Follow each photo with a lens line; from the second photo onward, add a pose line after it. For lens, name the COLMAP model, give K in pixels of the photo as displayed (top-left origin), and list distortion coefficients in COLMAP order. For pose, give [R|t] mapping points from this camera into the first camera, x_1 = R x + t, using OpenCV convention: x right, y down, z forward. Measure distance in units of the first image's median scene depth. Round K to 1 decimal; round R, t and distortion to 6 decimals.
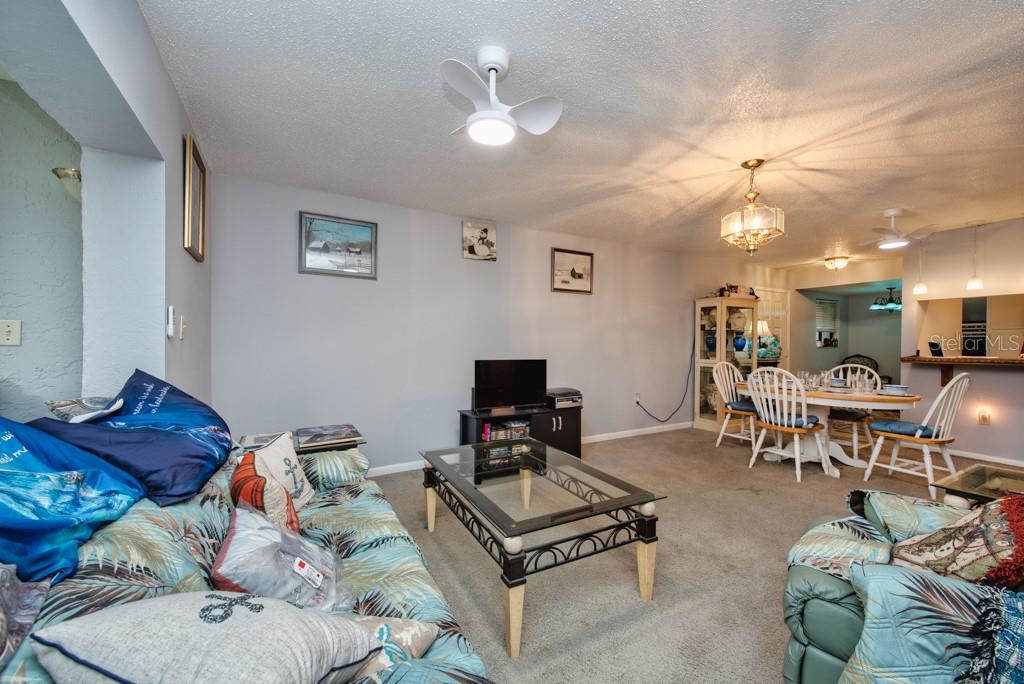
lens RADIAL K [[414.2, 0, 511.6], [0, 414.2, 345.3], [0, 0, 1]] dist [0.014141, -0.000951]
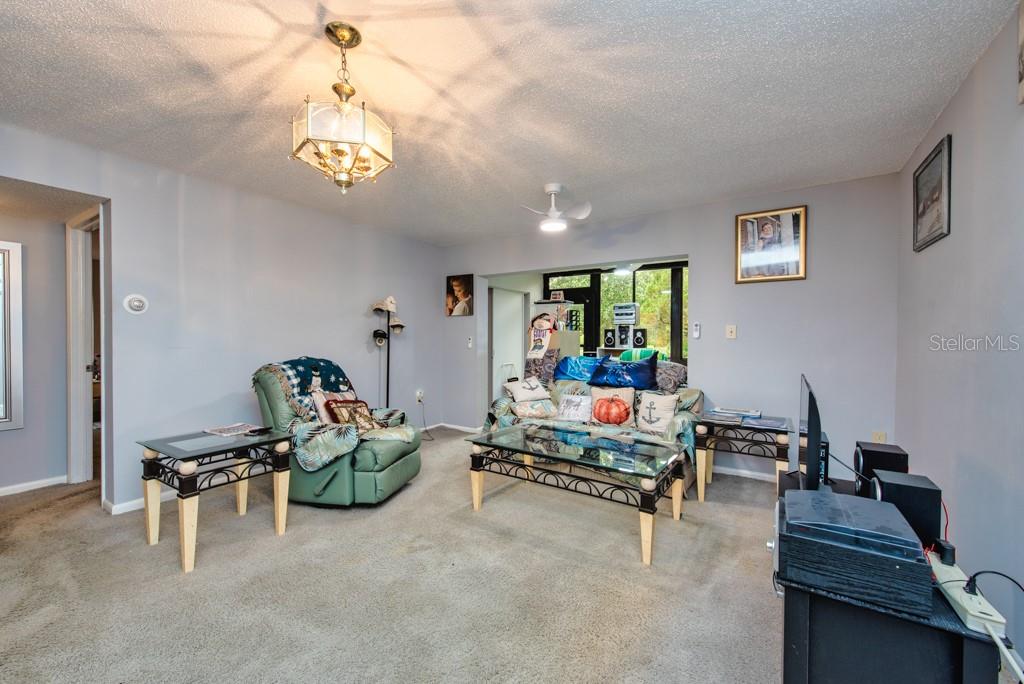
lens RADIAL K [[414.2, 0, 508.6], [0, 414.2, 342.8], [0, 0, 1]] dist [0.014141, -0.000951]
pose [[-0.883468, -0.001225, -0.468491, 0.390425], [-0.008431, 0.999876, 0.013283, -0.007530], [0.468417, 0.015685, -0.883369, 0.989717]]
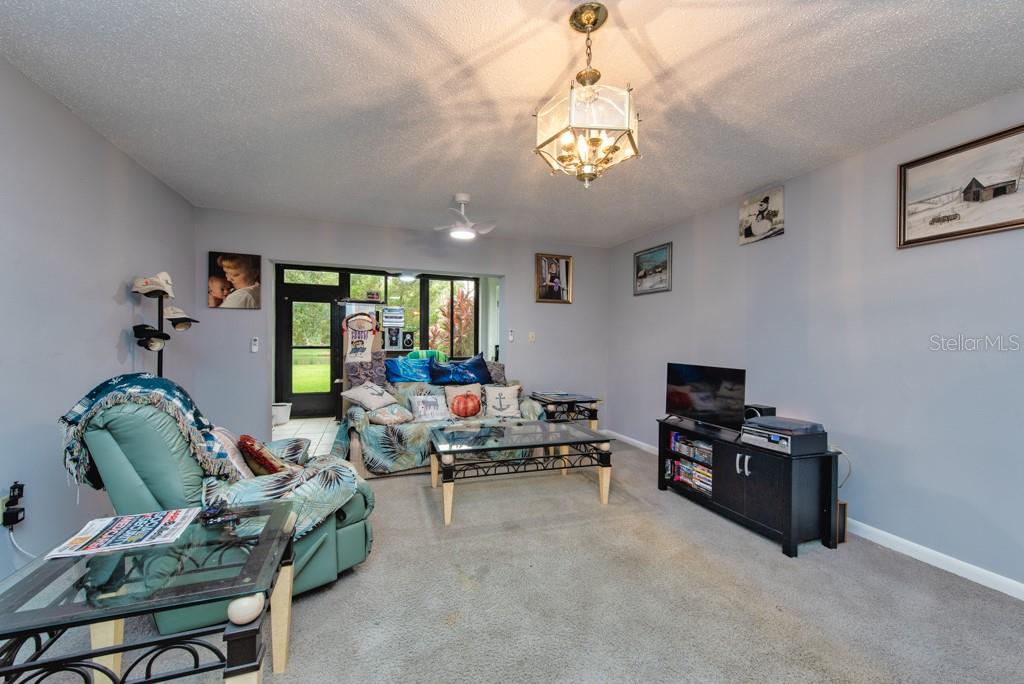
lens RADIAL K [[390.7, 0, 509.8], [0, 390.7, 344.2], [0, 0, 1]] dist [0.015257, -0.000098]
pose [[-0.171183, 0.001339, -0.985238, 0.669884], [-0.014604, 0.999886, 0.003897, -0.004745], [0.985131, 0.015056, -0.171144, 0.600233]]
